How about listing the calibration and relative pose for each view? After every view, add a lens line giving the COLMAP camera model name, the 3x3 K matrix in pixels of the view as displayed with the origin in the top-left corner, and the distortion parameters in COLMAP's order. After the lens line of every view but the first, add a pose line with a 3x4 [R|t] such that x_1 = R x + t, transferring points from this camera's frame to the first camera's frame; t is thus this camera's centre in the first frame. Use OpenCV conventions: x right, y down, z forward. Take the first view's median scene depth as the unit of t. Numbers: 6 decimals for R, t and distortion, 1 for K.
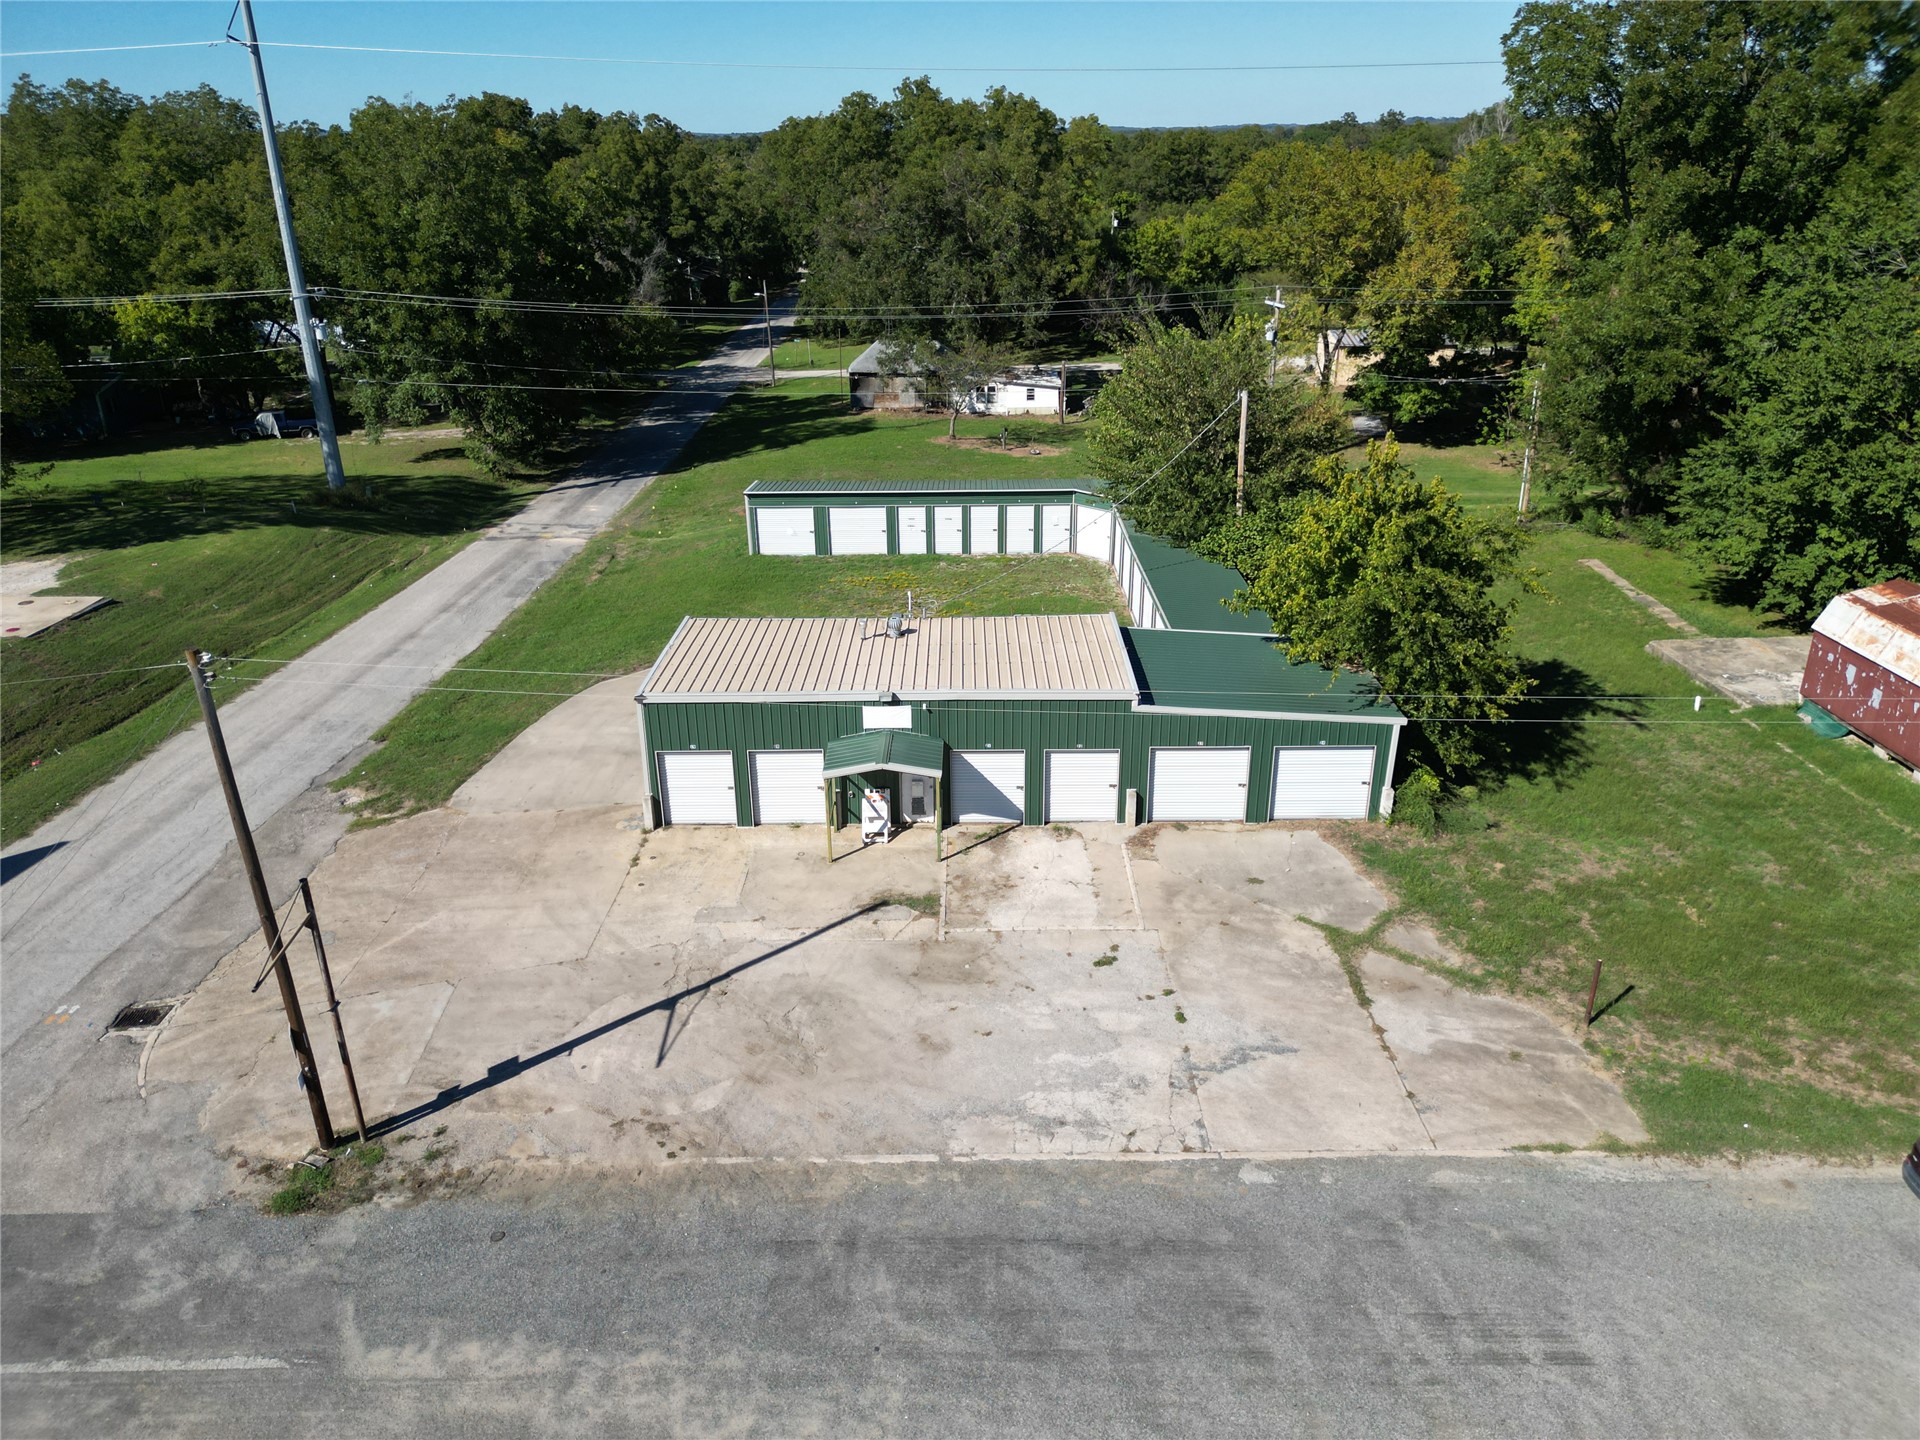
lens RADIAL K [[1338.1, 0, 960.0], [0, 1338.1, 720.0], [0, 0, 1]] dist [0.080344, -0.091705]
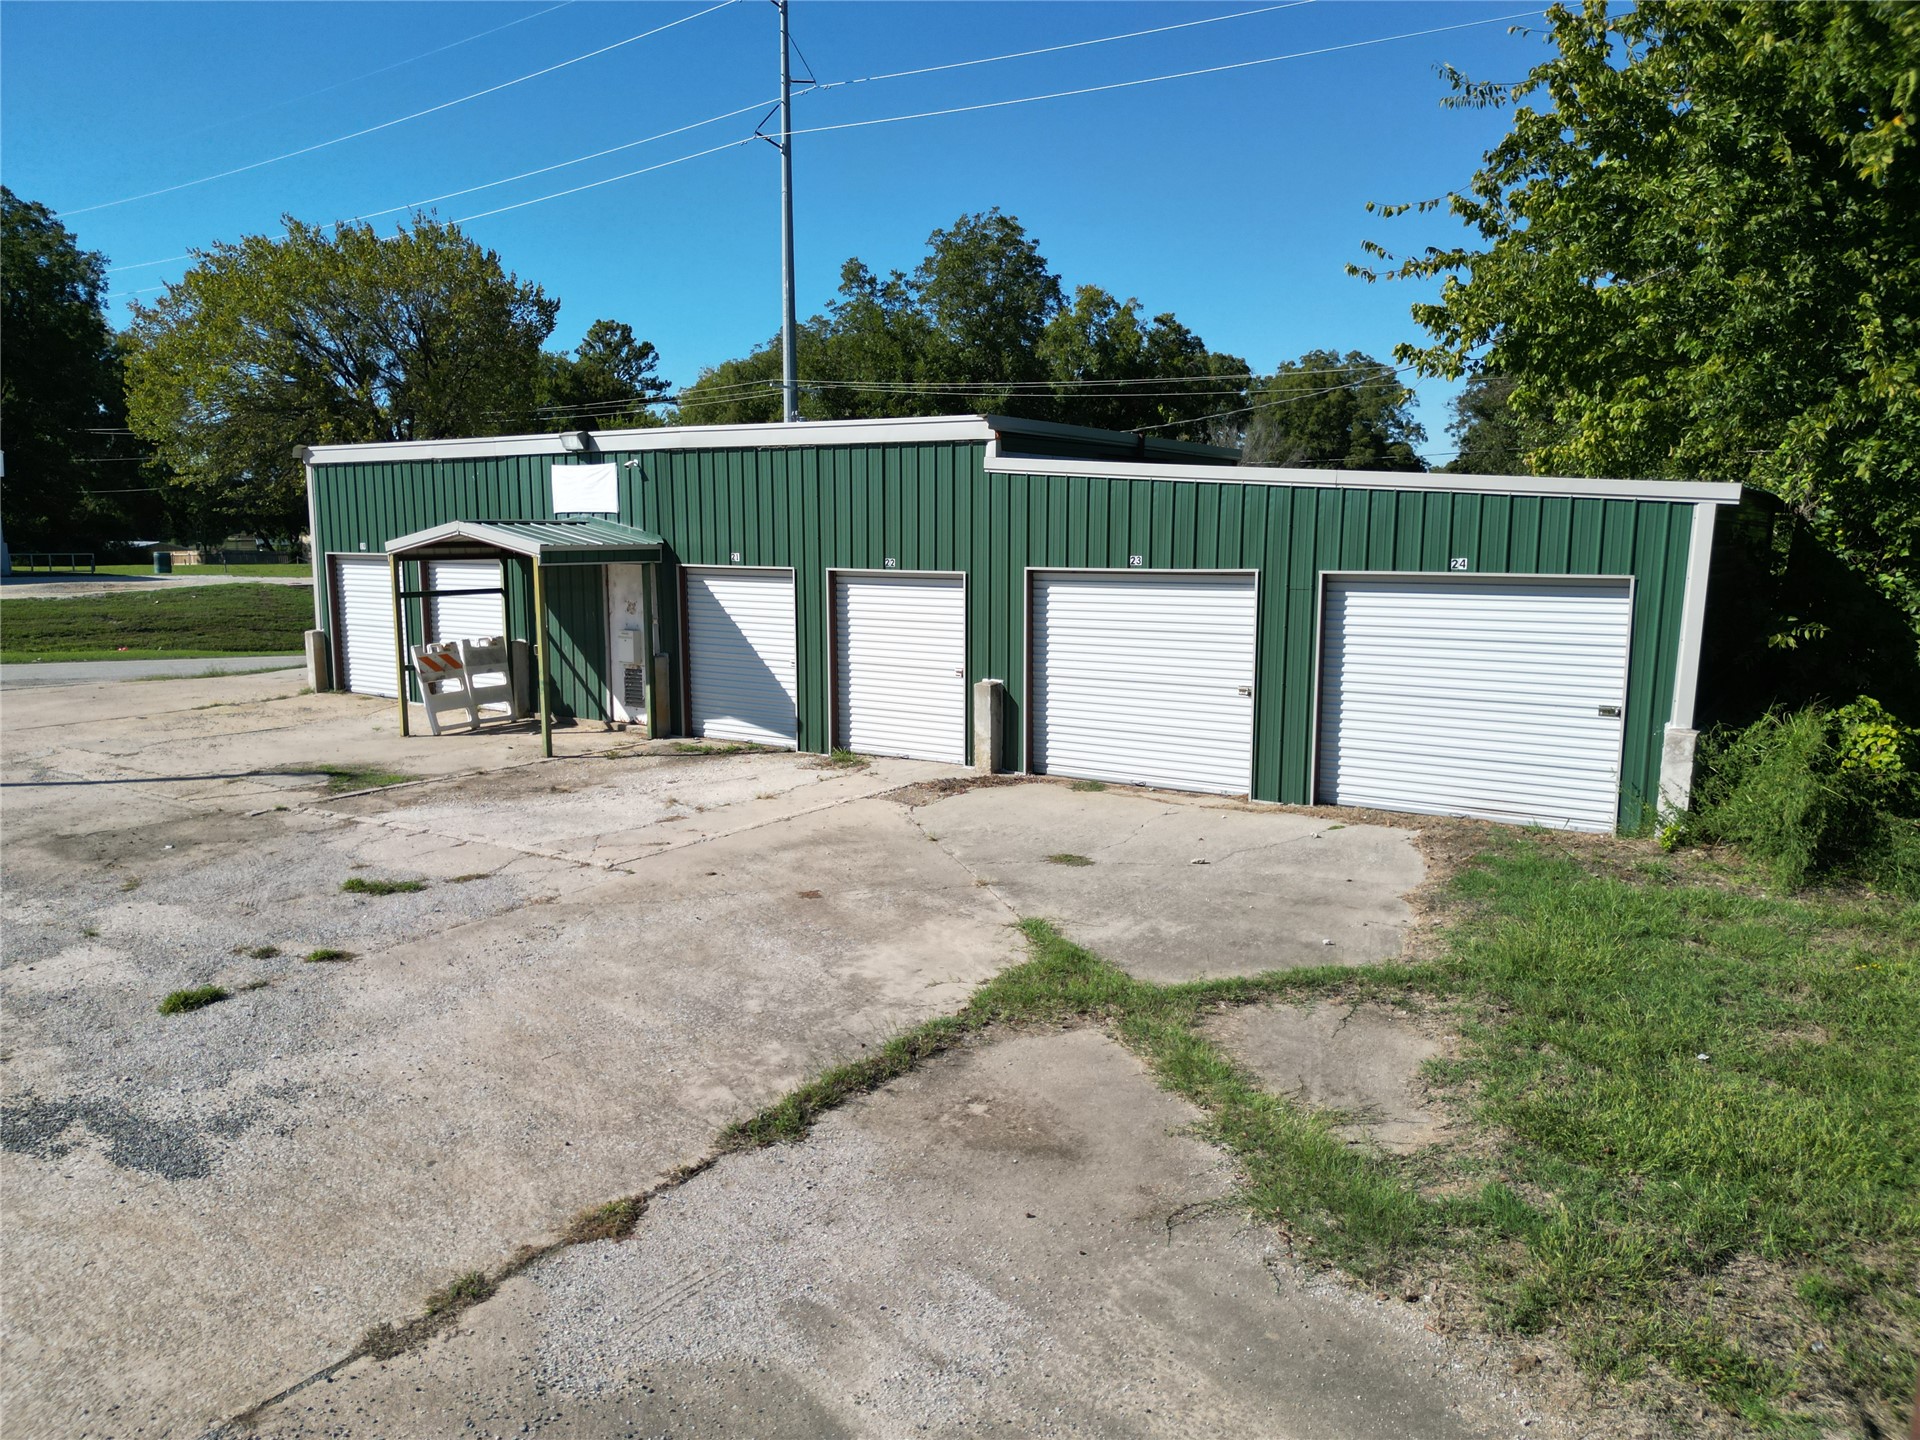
lens RADIAL K [[1344.8, 0, 959.9], [0, 1344.8, 715.8], [0, 0, 1]] dist [0.074016, -0.077141]
pose [[0.829612, 0.084995, -0.551833, 0.352959], [-0.224291, 0.955826, -0.189974, 0.144409], [0.511309, 0.281376, 0.812029, 0.660638]]
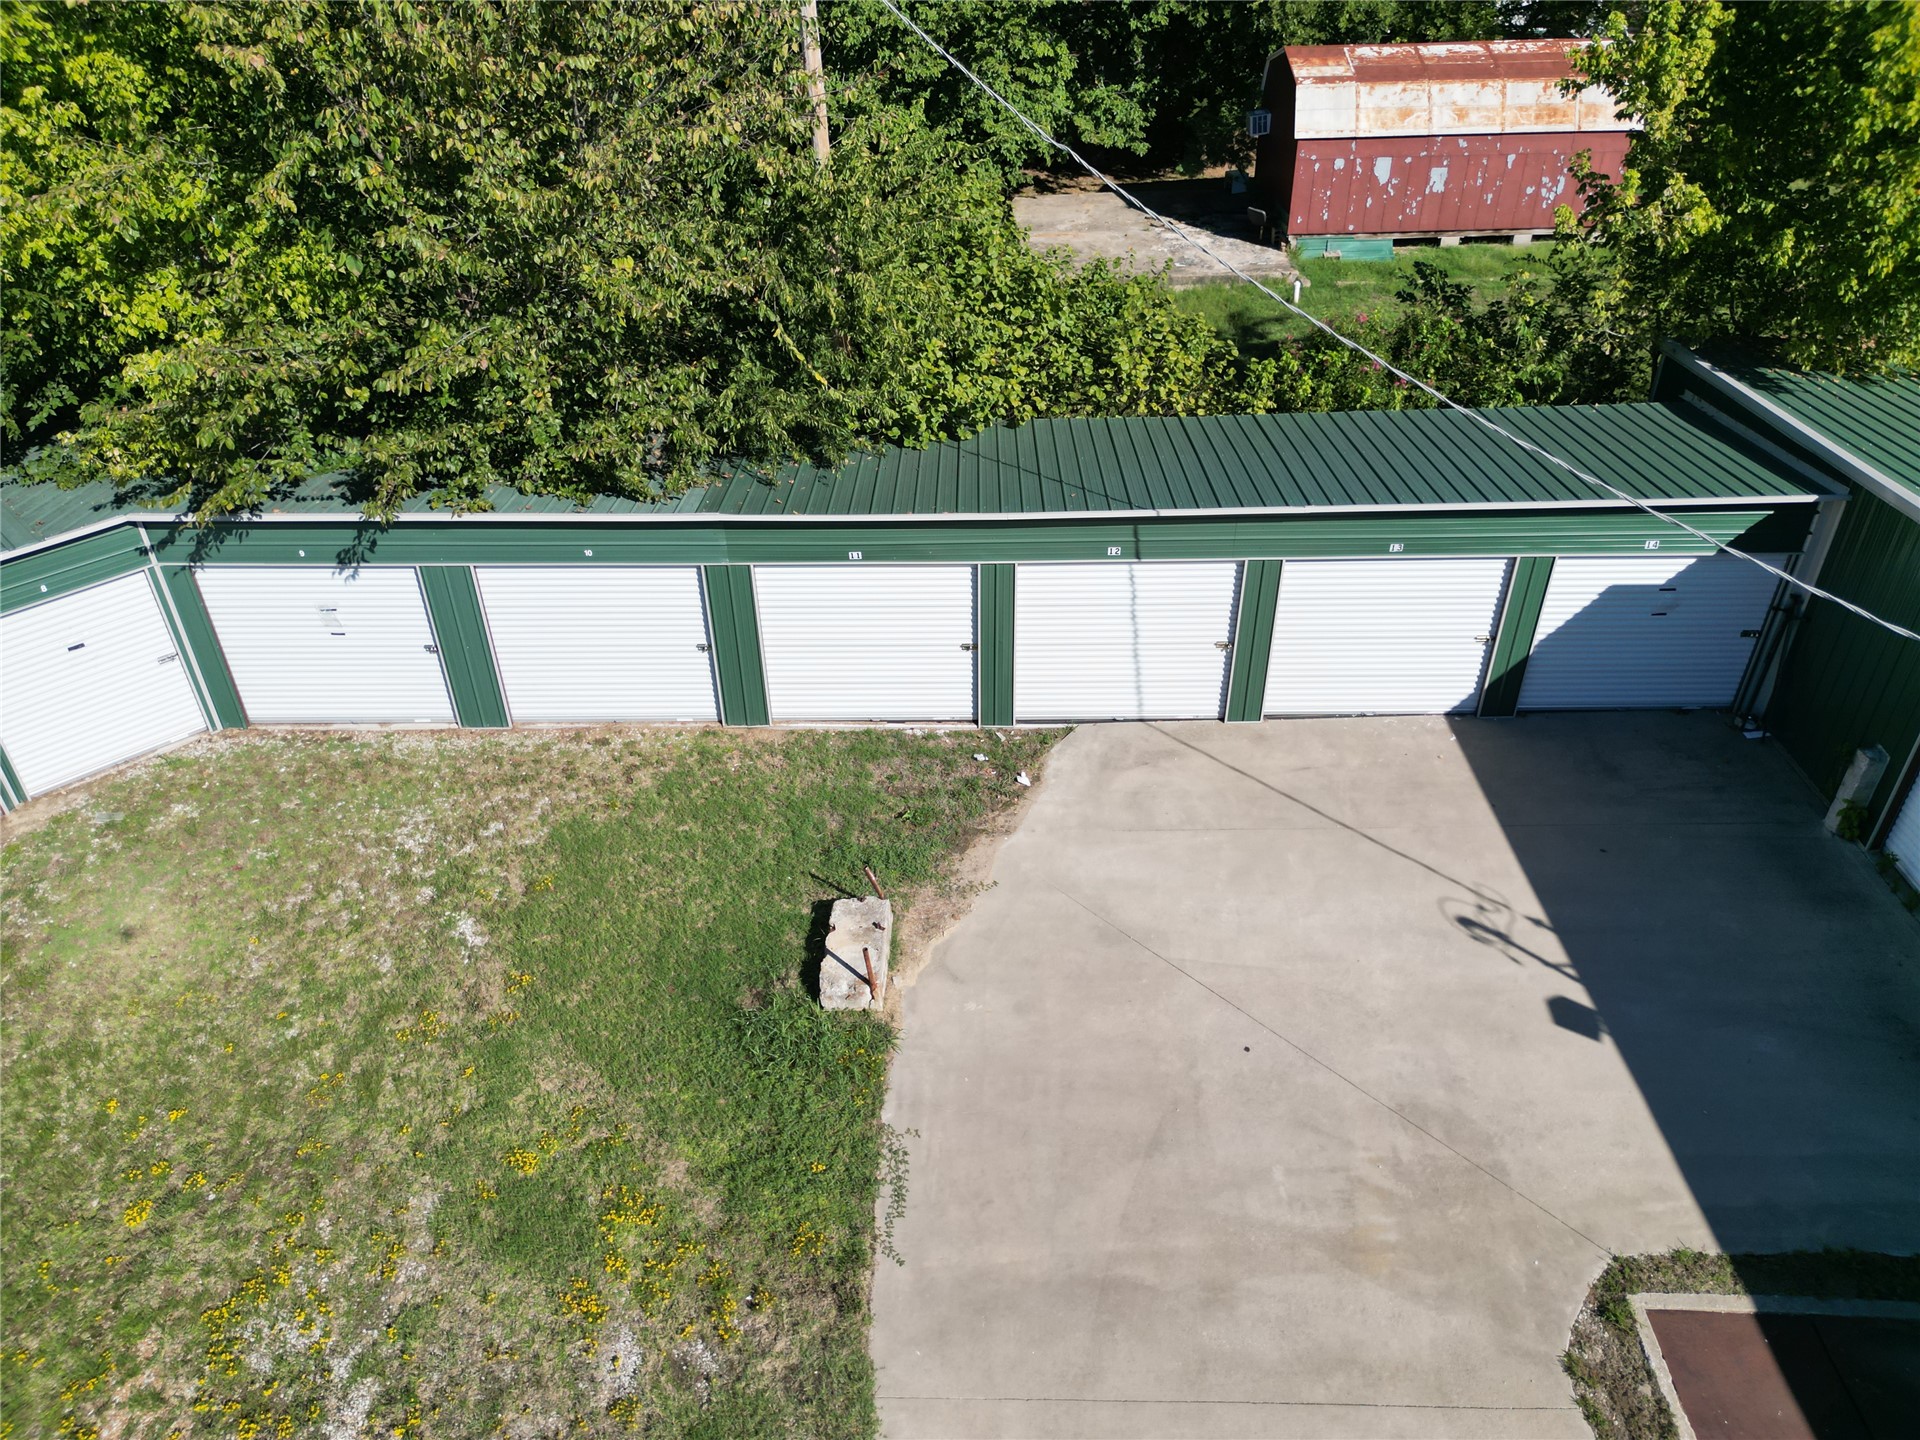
lens RADIAL K [[1352.0, 0, 959.3], [0, 1352.0, 713.0], [0, 0, 1]] dist [0.047809, -0.035973]
pose [[0.015367, -0.559567, 0.828643, -0.196618], [0.403290, 0.761809, 0.506956, -0.334357], [-0.914943, 0.326393, 0.237375, 1.311831]]
